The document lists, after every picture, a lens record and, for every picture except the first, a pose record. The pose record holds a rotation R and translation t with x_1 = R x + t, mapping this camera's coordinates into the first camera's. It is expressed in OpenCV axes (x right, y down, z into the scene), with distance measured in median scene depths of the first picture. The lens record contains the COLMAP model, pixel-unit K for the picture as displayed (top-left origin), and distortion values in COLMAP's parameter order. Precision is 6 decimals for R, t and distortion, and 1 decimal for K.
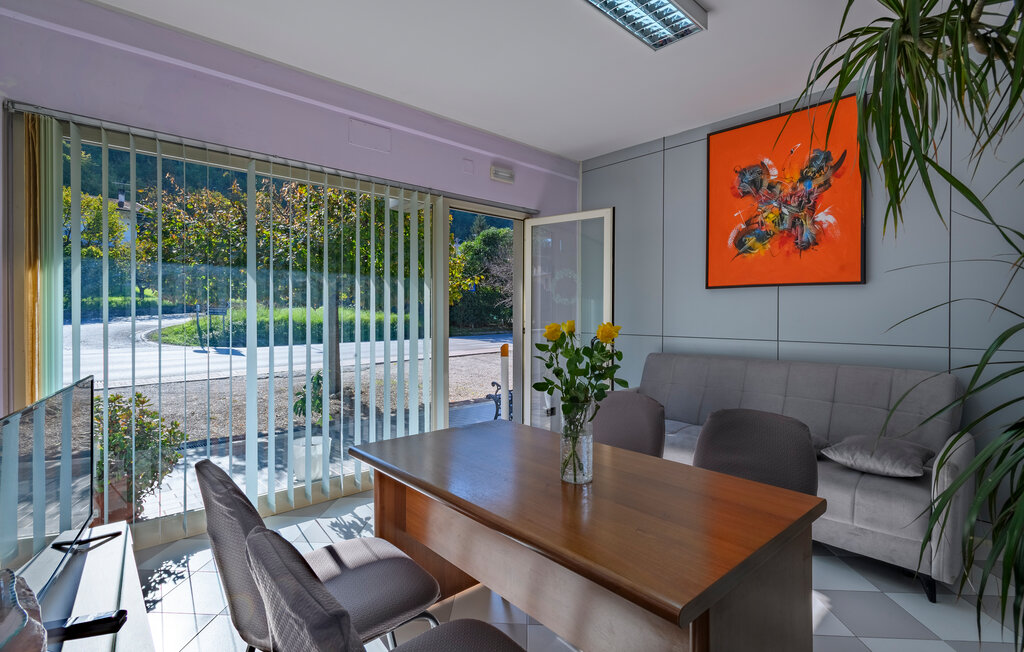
lens RADIAL K [[484.9, 0, 514.0], [0, 484.9, 320.4], [0, 0, 1]] dist [-0.000454, -0.000154]
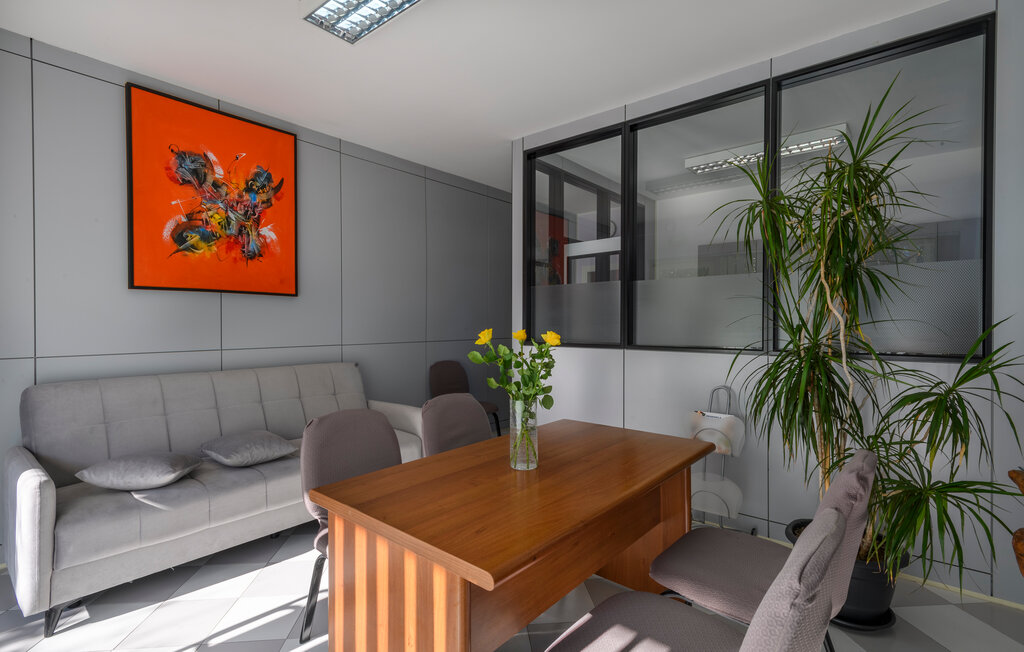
lens RADIAL K [[484.9, 0, 512.1], [0, 484.9, 324.5], [0, 0, 1]] dist [-0.000454, -0.000154]
pose [[-0.143880, -0.003425, 0.989589, -0.478434], [0.015568, 0.999862, 0.005724, -0.005008], [-0.989473, 0.016230, -0.143807, 0.582040]]
